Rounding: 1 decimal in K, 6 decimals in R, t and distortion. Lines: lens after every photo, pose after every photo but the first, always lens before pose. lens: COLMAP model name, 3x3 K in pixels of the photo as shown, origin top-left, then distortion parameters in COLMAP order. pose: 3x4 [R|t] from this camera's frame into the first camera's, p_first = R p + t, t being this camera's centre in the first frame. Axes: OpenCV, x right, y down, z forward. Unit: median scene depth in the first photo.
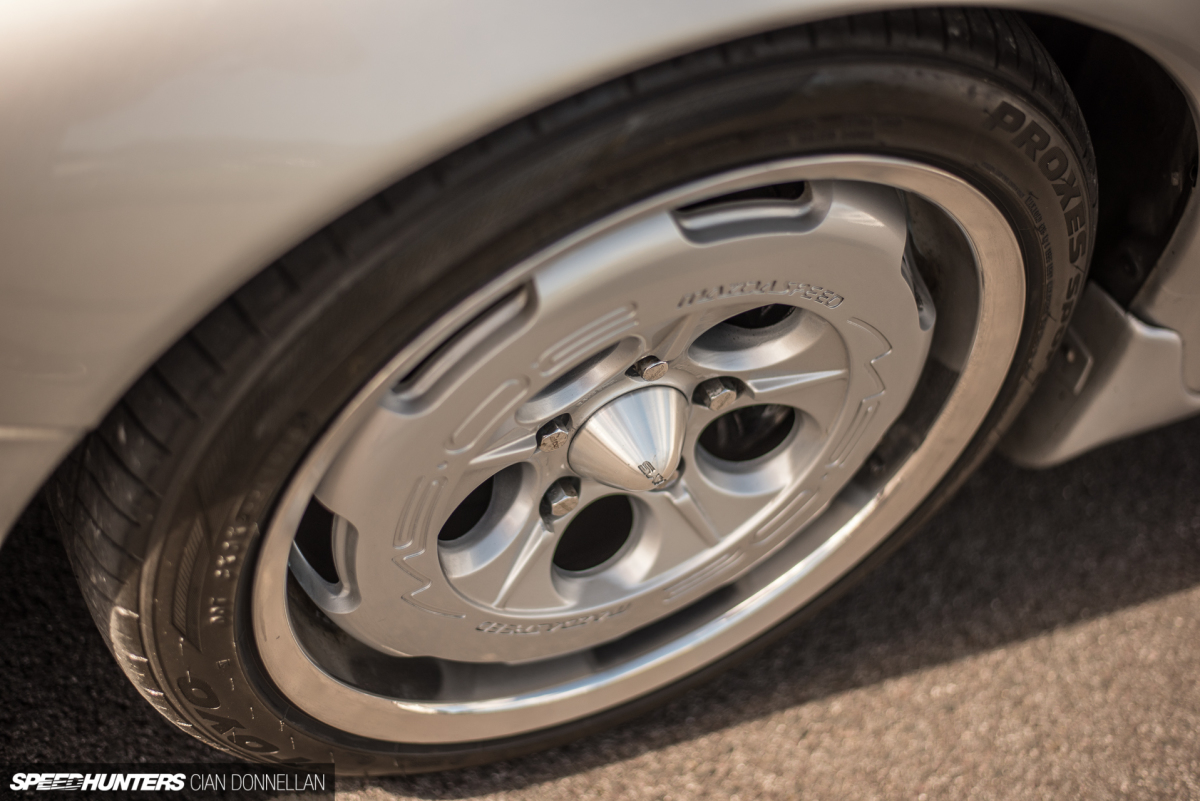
lens RADIAL K [[1839.3, 0, 600.0], [0, 1839.3, 400.5], [0, 0, 1]] dist [-0.074125, -0.073050]
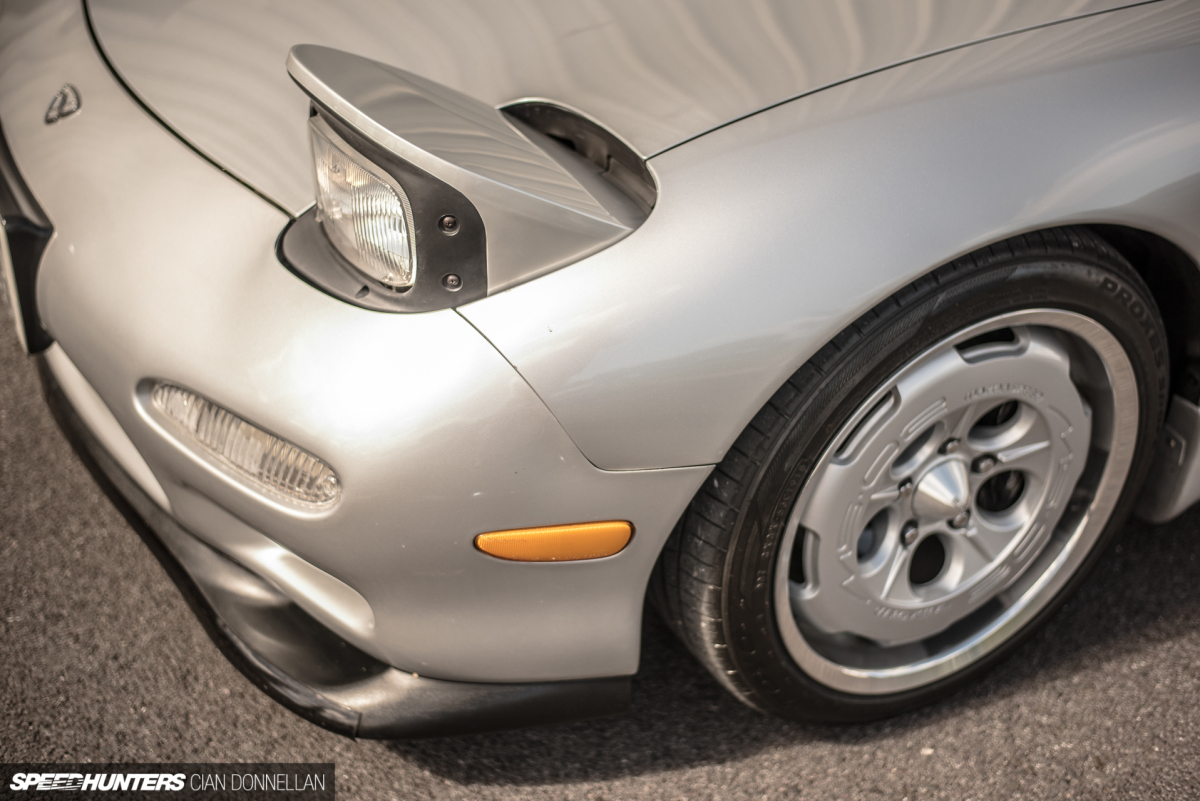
lens RADIAL K [[1983.5, 0, 600.0], [0, 1983.5, 400.5], [0, 0, 1]] dist [-0.183922, 0.674348]
pose [[0.989340, -0.143220, -0.026340, -0.255261], [0.131960, 0.958225, -0.253756, 0.384287], [0.061582, 0.247575, 0.966910, -0.956241]]
